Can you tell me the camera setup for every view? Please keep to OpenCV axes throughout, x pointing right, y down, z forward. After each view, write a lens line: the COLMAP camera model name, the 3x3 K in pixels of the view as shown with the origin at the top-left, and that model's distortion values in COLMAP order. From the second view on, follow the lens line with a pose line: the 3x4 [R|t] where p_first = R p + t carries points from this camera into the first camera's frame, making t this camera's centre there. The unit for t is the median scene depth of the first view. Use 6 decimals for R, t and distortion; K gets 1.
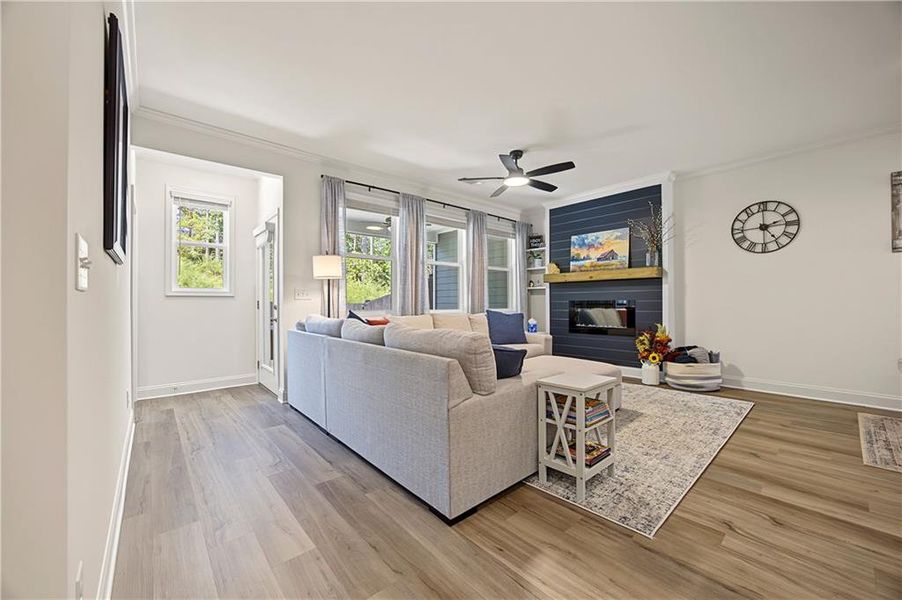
lens RADIAL K [[347.9, 0, 455.9], [0, 347.9, 300.2], [0, 0, 1]] dist [-0.020710, 0.006137]
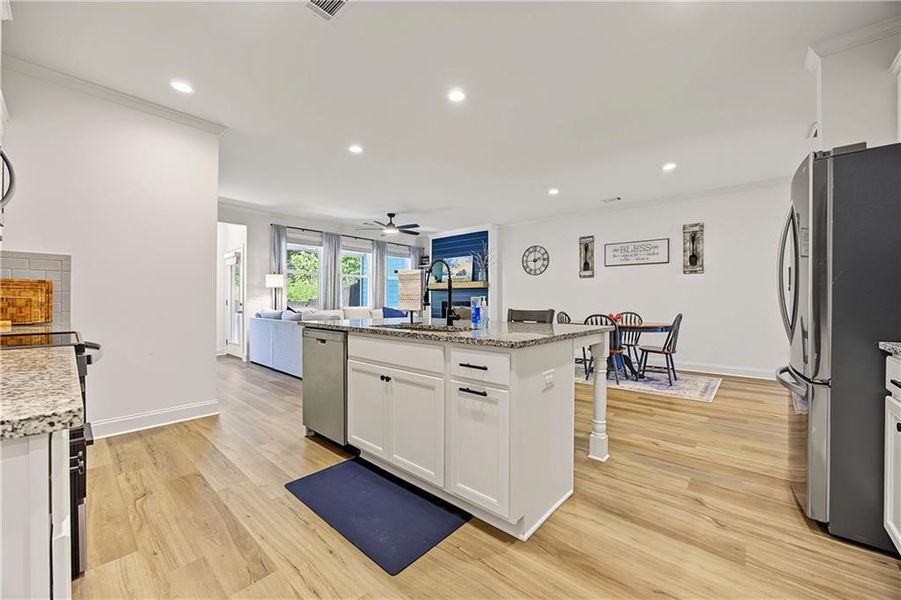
lens RADIAL K [[347.5, 0, 453.9], [0, 347.5, 300.8], [0, 0, 1]] dist [-0.020710, 0.006137]
pose [[0.992341, 0.007651, 0.123290, 0.266724], [-0.008284, 0.999955, 0.004626, -0.010835], [-0.123249, -0.005612, 0.992360, -0.717846]]
